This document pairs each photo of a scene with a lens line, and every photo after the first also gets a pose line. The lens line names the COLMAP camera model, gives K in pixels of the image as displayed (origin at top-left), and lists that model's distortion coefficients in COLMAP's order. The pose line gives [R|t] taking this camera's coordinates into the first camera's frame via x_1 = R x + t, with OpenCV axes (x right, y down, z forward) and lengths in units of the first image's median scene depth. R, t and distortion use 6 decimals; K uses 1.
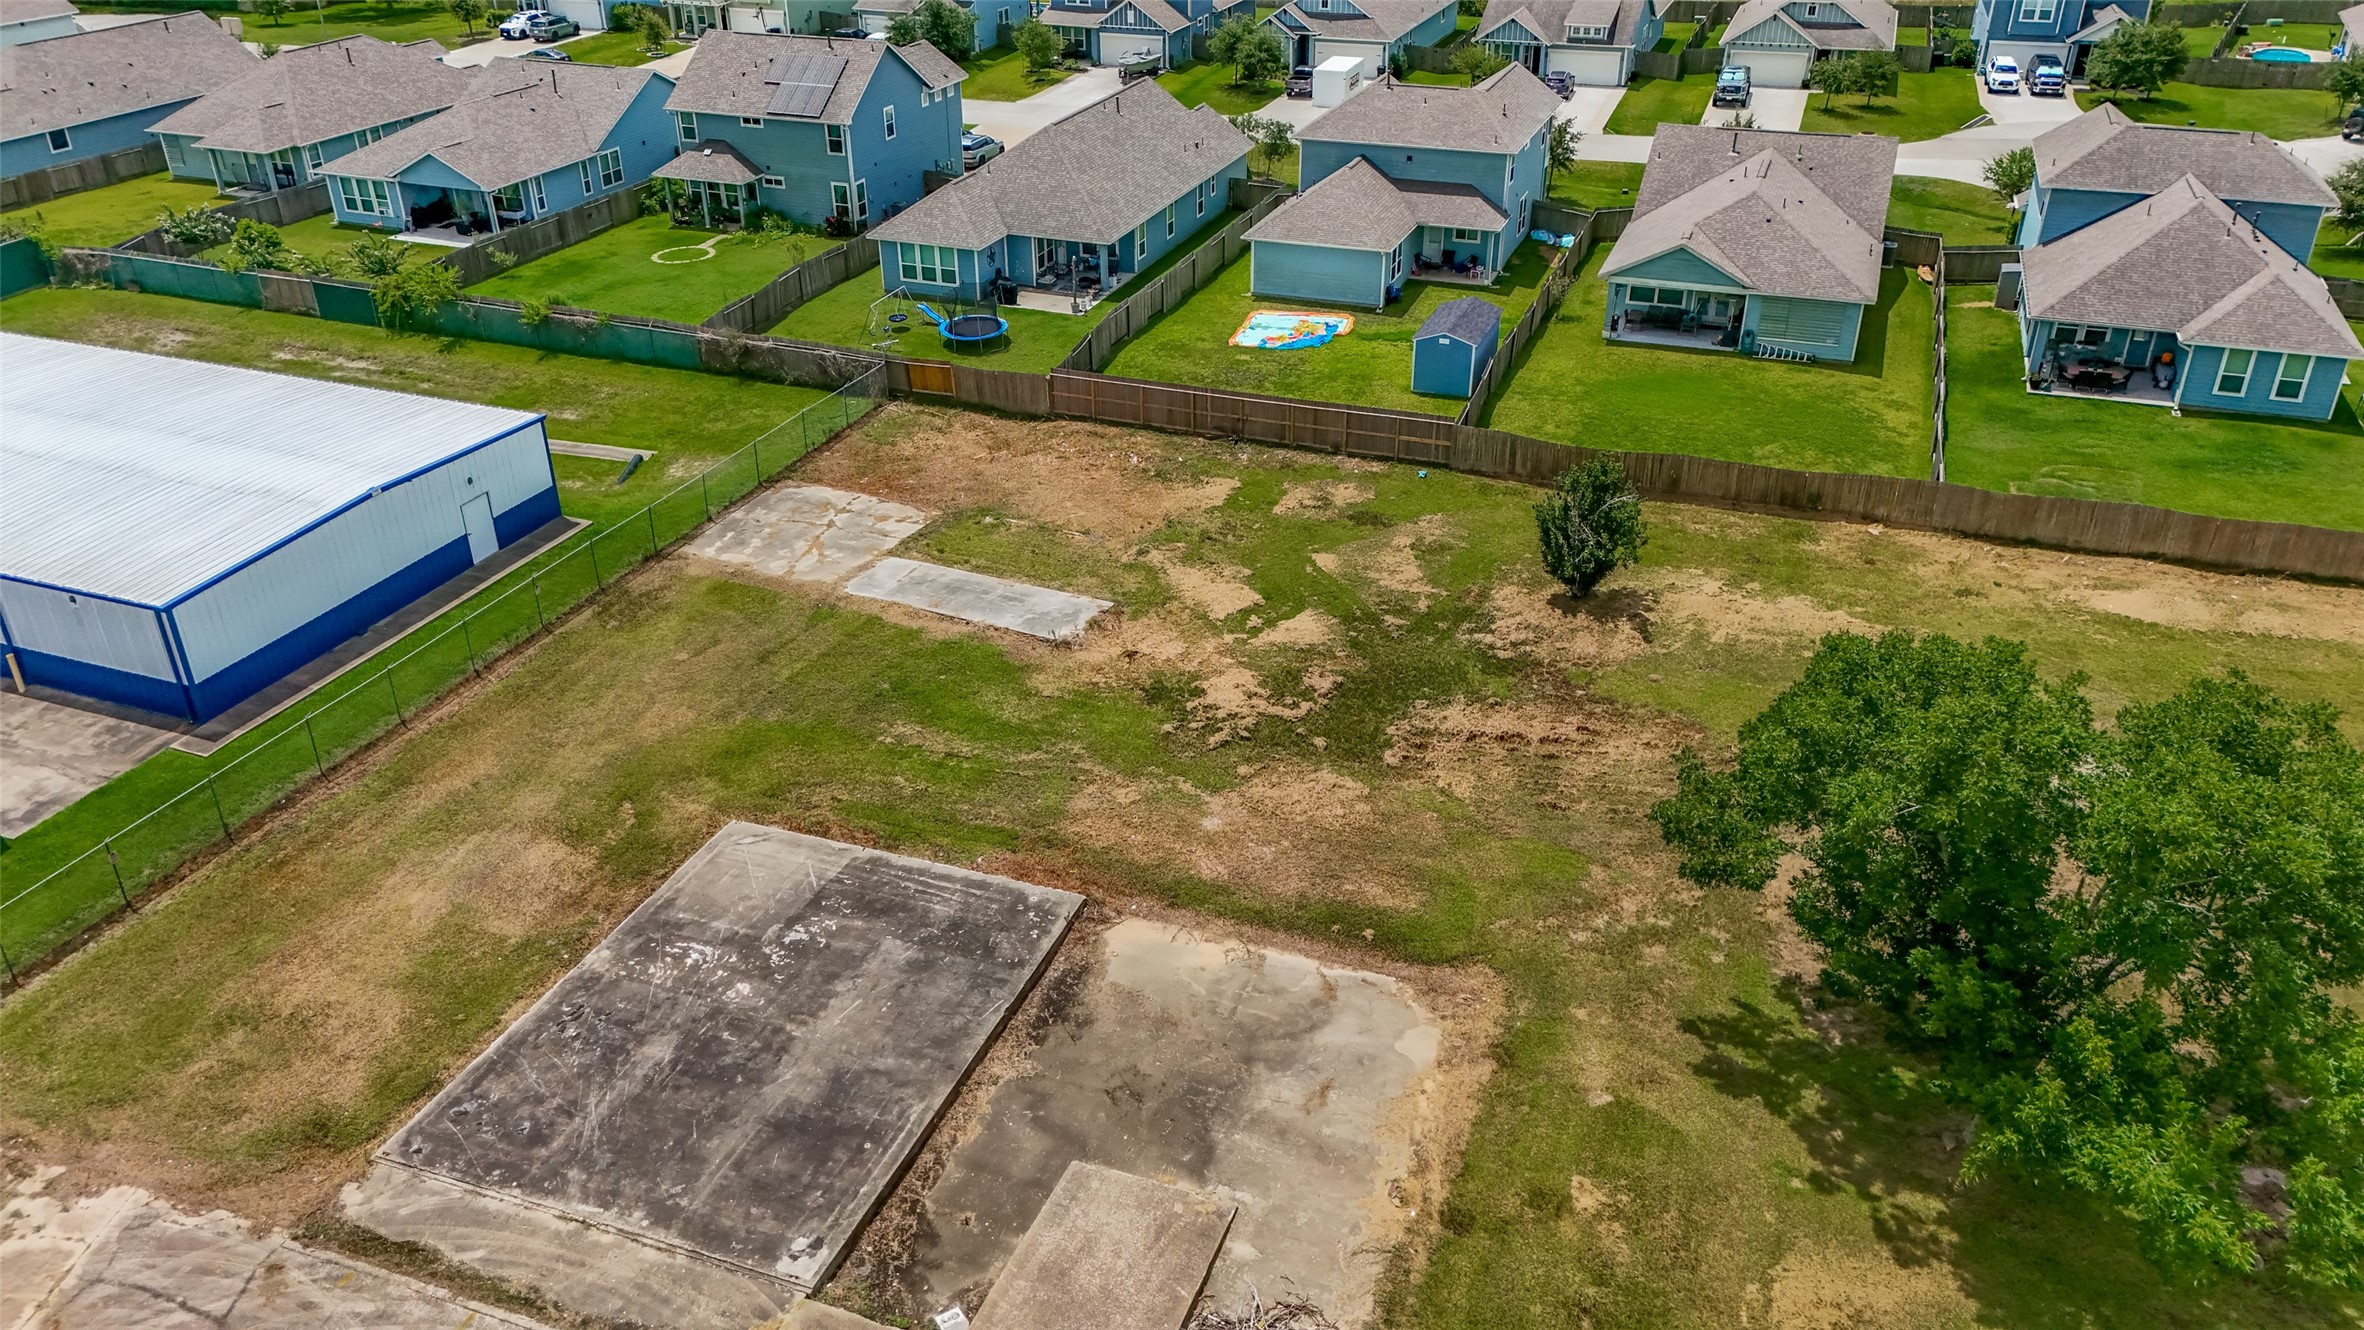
lens RADIAL K [[1737.6, 0, 1182.0], [0, 1737.6, 665.0], [0, 0, 1]] dist [0.094803, -0.101958]
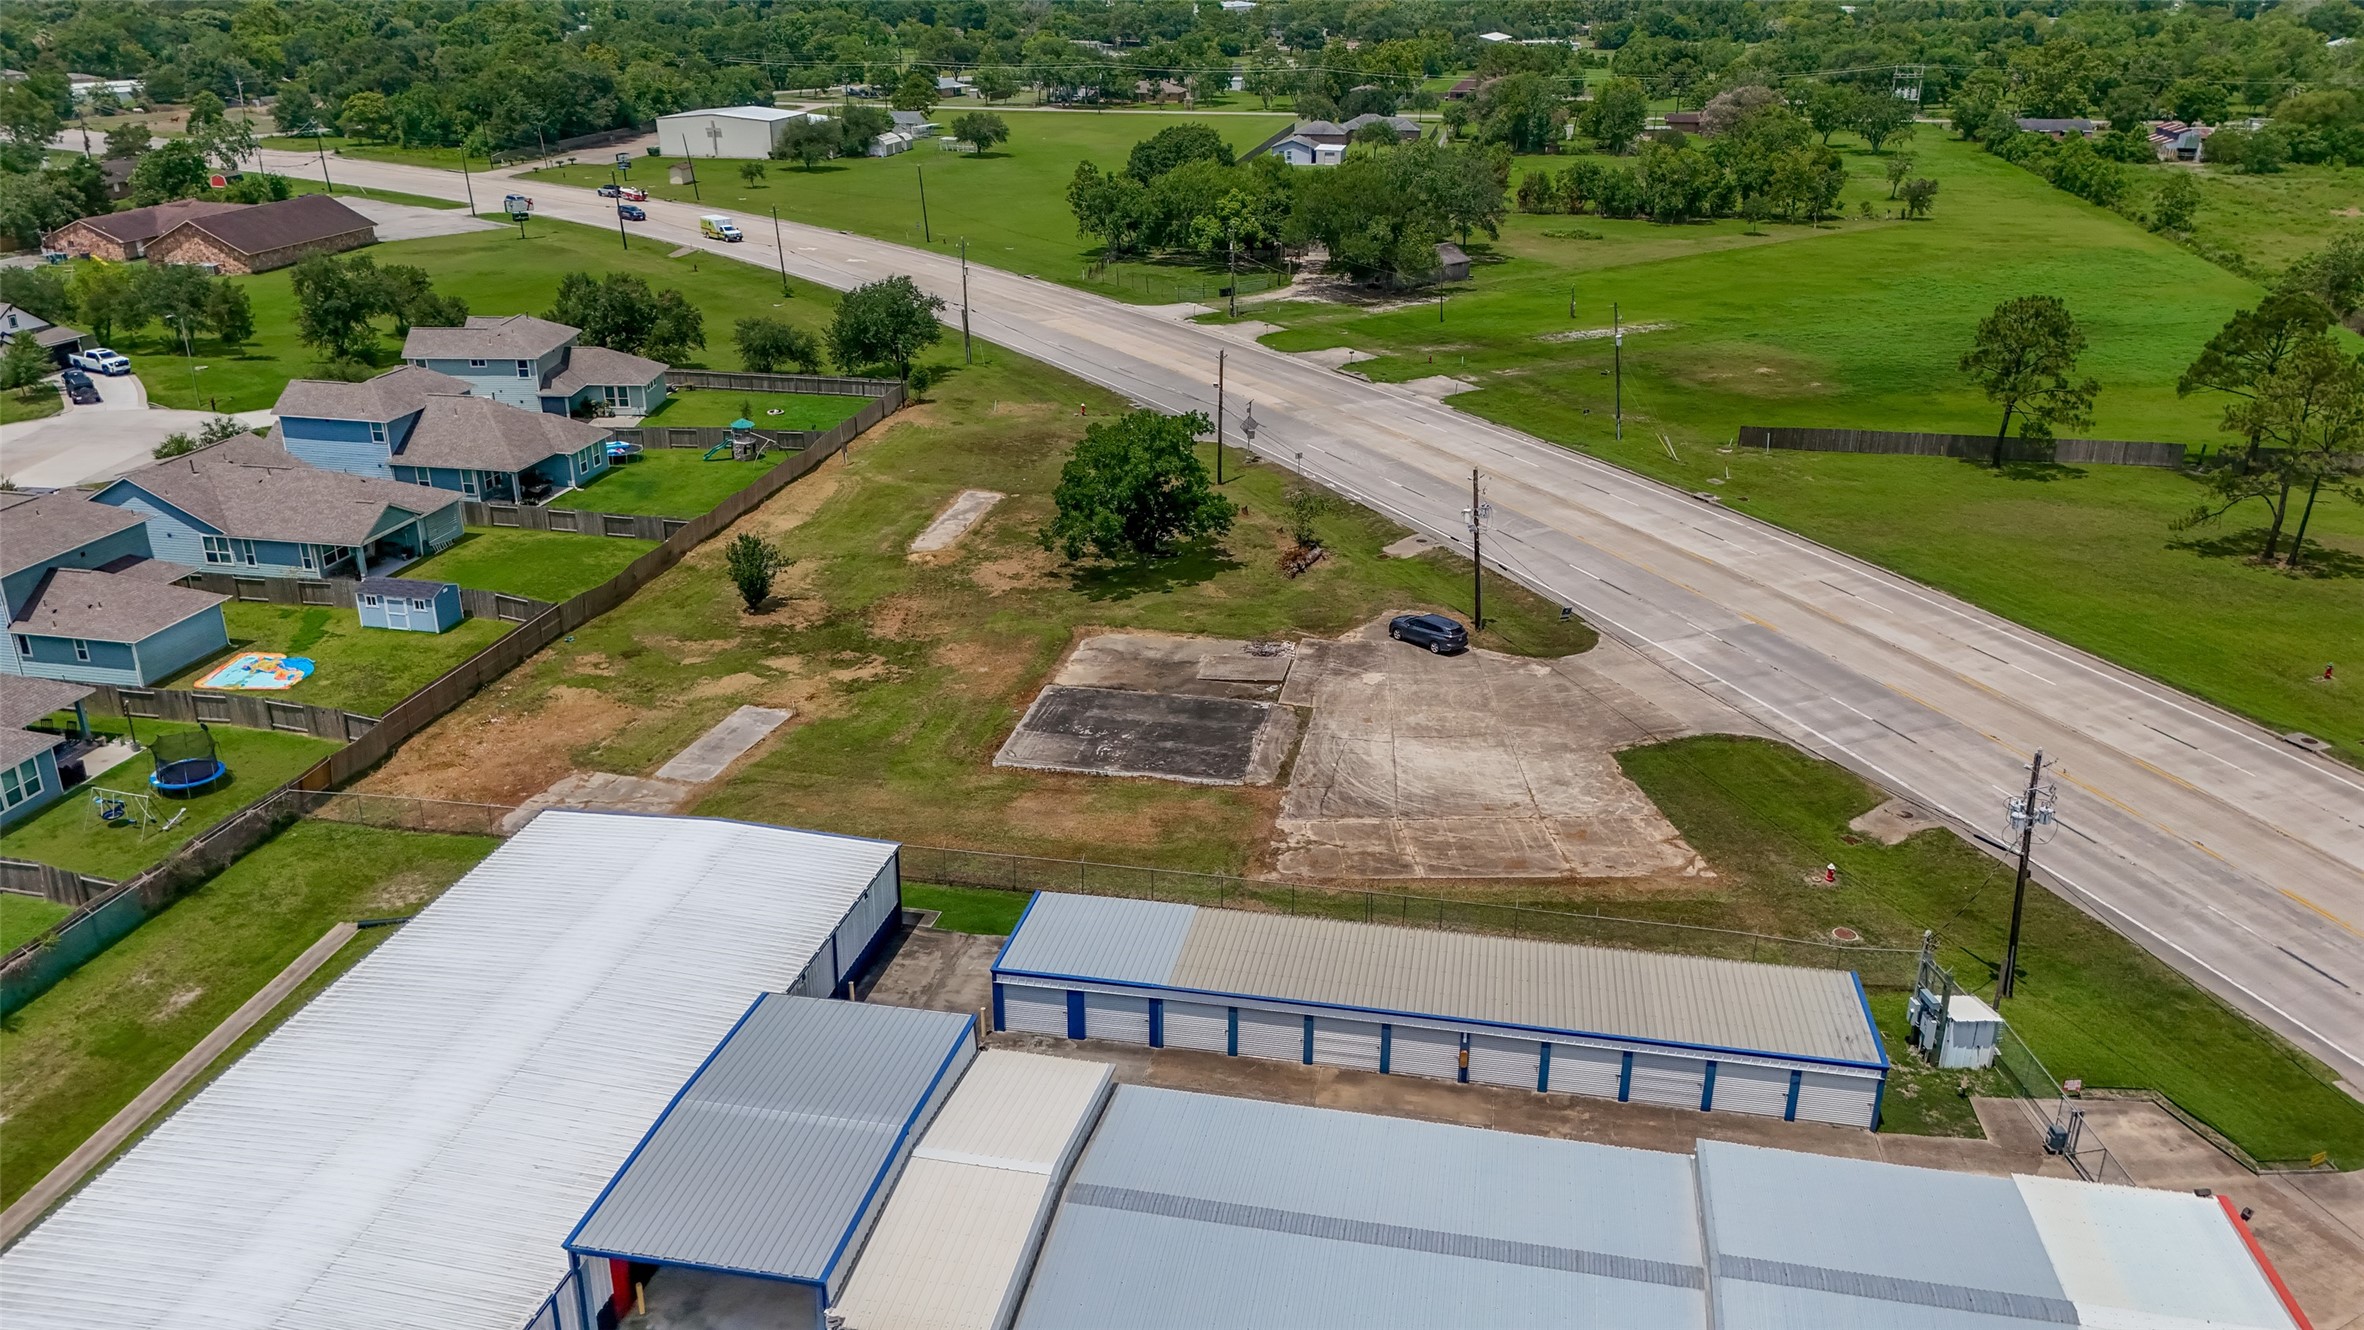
lens RADIAL K [[1737.6, 0, 1182.0], [0, 1737.6, 665.0], [0, 0, 1]] dist [0.094803, -0.101958]
pose [[-0.158798, -0.366685, 0.916692, -1.417060], [0.479584, 0.782930, 0.396257, -0.460295], [-0.863008, 0.502556, 0.051529, 0.477783]]
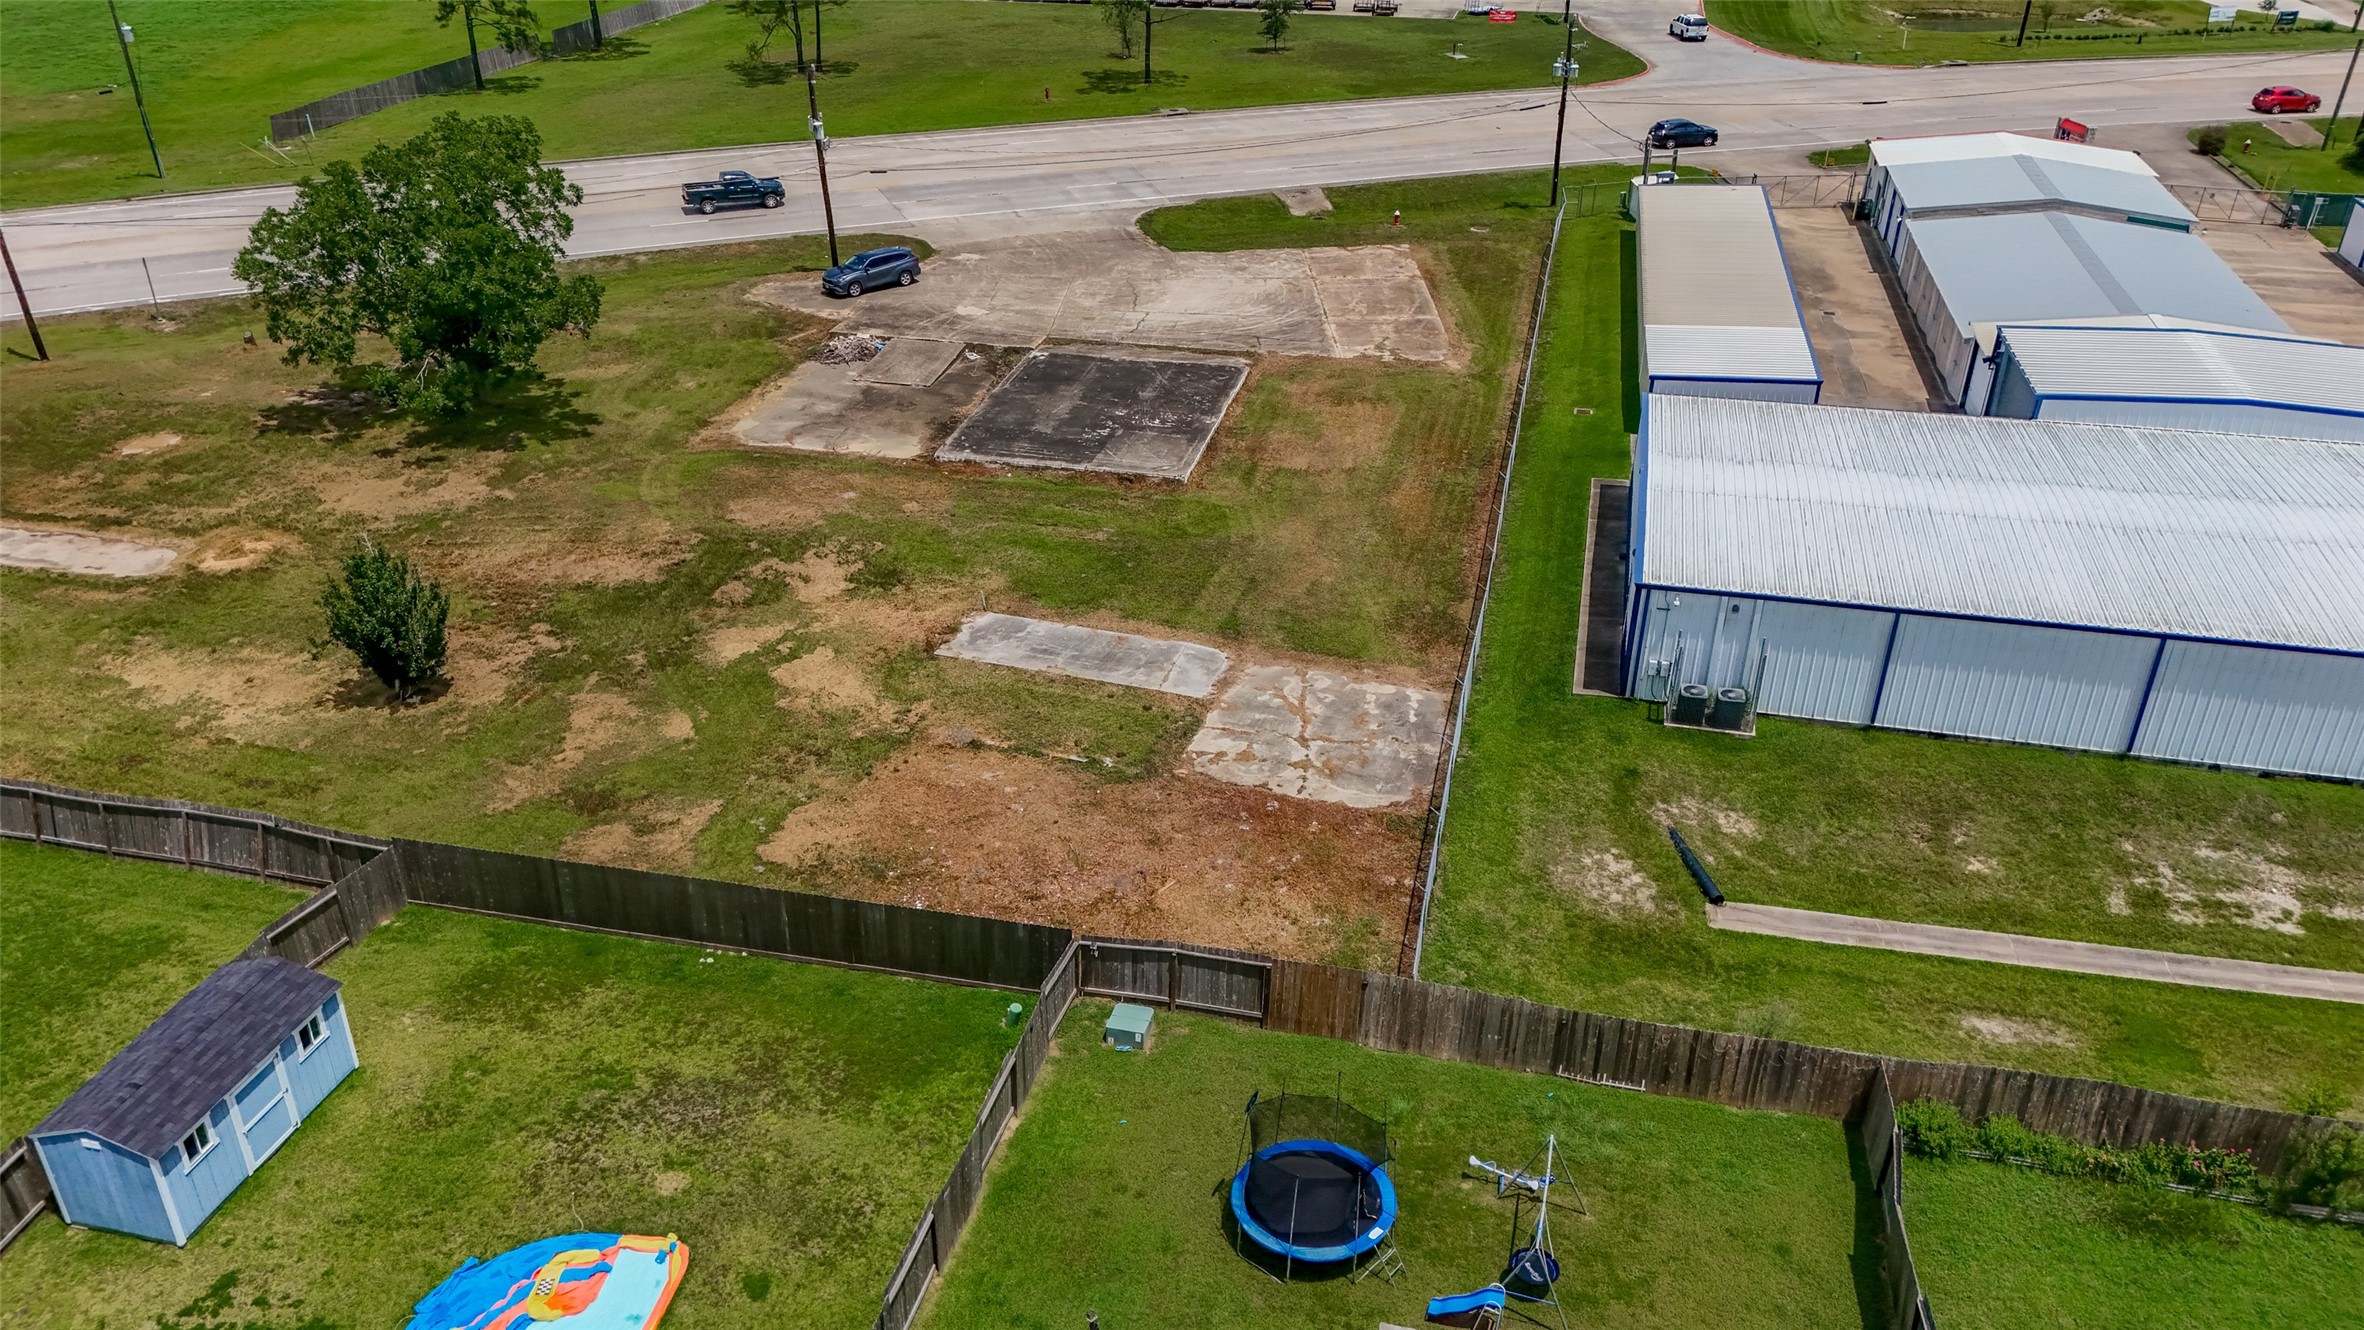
lens RADIAL K [[1727.9, 0, 1182.0], [0, 1727.9, 665.0], [0, 0, 1]] dist [0.131963, -0.182426]
pose [[-0.991444, 0.071024, -0.109515, -0.061500], [-0.055034, 0.533338, 0.844110, -0.739396], [0.118361, 0.842915, -0.524866, 1.341555]]
